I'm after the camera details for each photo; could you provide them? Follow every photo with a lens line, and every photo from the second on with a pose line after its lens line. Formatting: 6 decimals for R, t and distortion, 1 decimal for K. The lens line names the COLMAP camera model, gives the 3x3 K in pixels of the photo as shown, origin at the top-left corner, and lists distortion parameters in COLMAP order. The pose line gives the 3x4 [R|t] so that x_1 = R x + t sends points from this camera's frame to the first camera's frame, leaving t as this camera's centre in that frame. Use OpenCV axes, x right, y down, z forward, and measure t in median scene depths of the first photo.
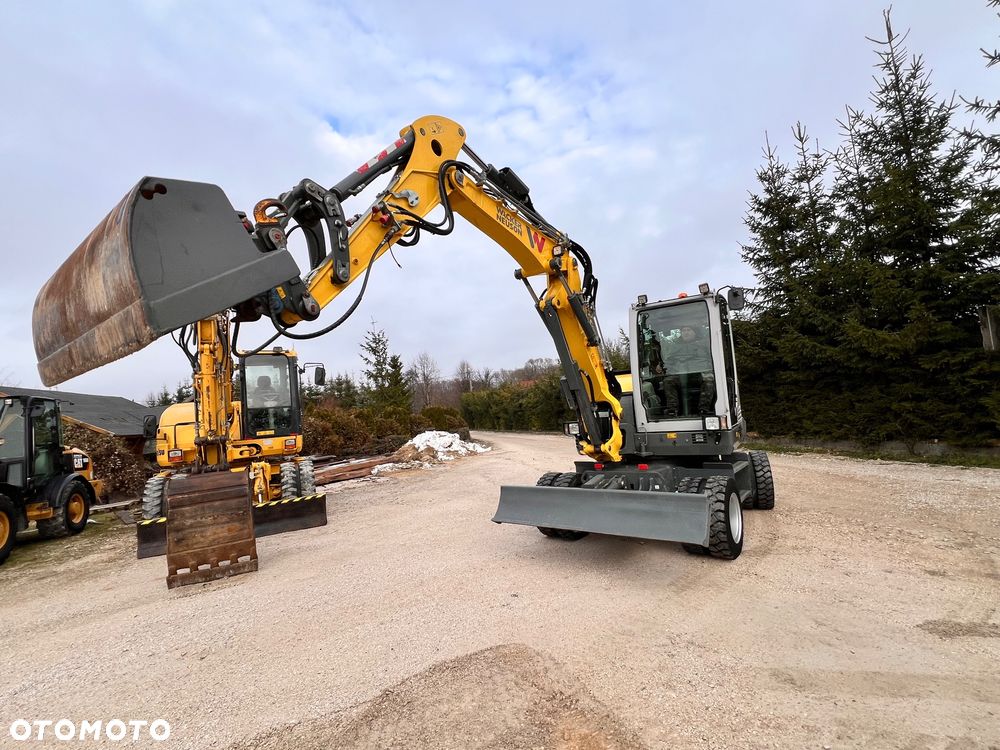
lens RADIAL K [[462.5, 0, 493.4], [0, 462.5, 374.1], [0, 0, 1]] dist [-0.002168, -0.000387]
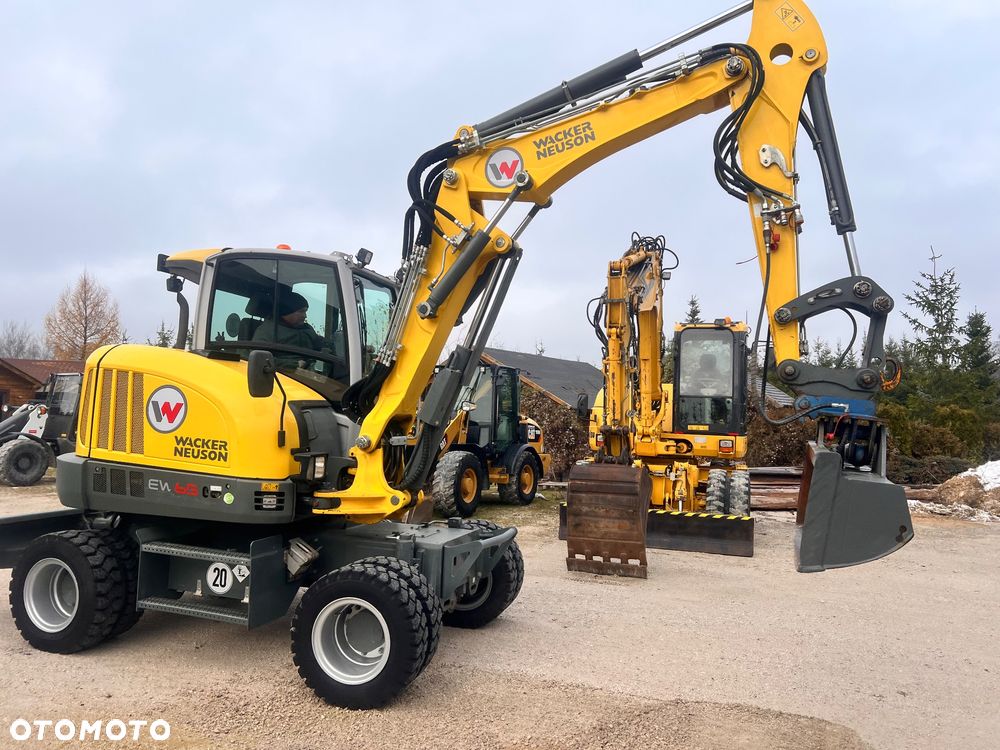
lens RADIAL K [[773.2, 0, 495.3], [0, 773.2, 377.1], [0, 0, 1]] dist [0.064097, -0.081004]
pose [[0.670139, 0.076479, -0.738285, 0.270183], [-0.029252, 0.996626, 0.076688, -0.055450], [0.741659, -0.029795, 0.670115, -0.164131]]
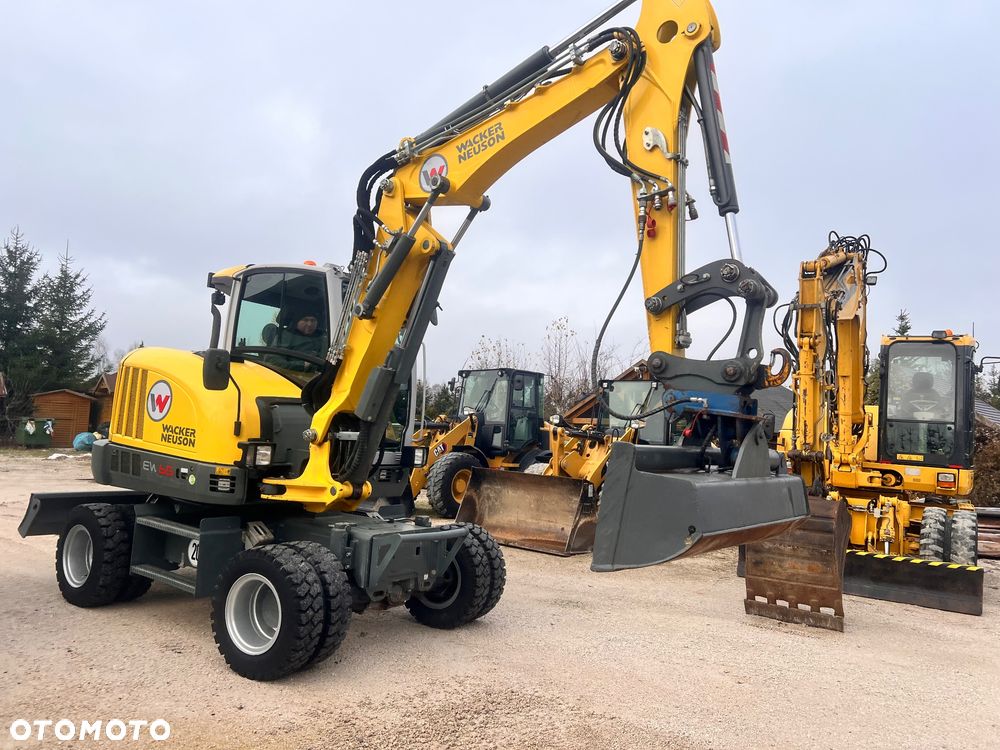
lens RADIAL K [[784.4, 0, 489.8], [0, 784.4, 371.4], [0, 0, 1]] dist [0.005095, 0.001414]
pose [[0.480291, 0.063308, -0.874821, 0.227673], [-0.034303, 0.997984, 0.053388, -0.042035], [0.876438, 0.004367, 0.481495, -0.107594]]
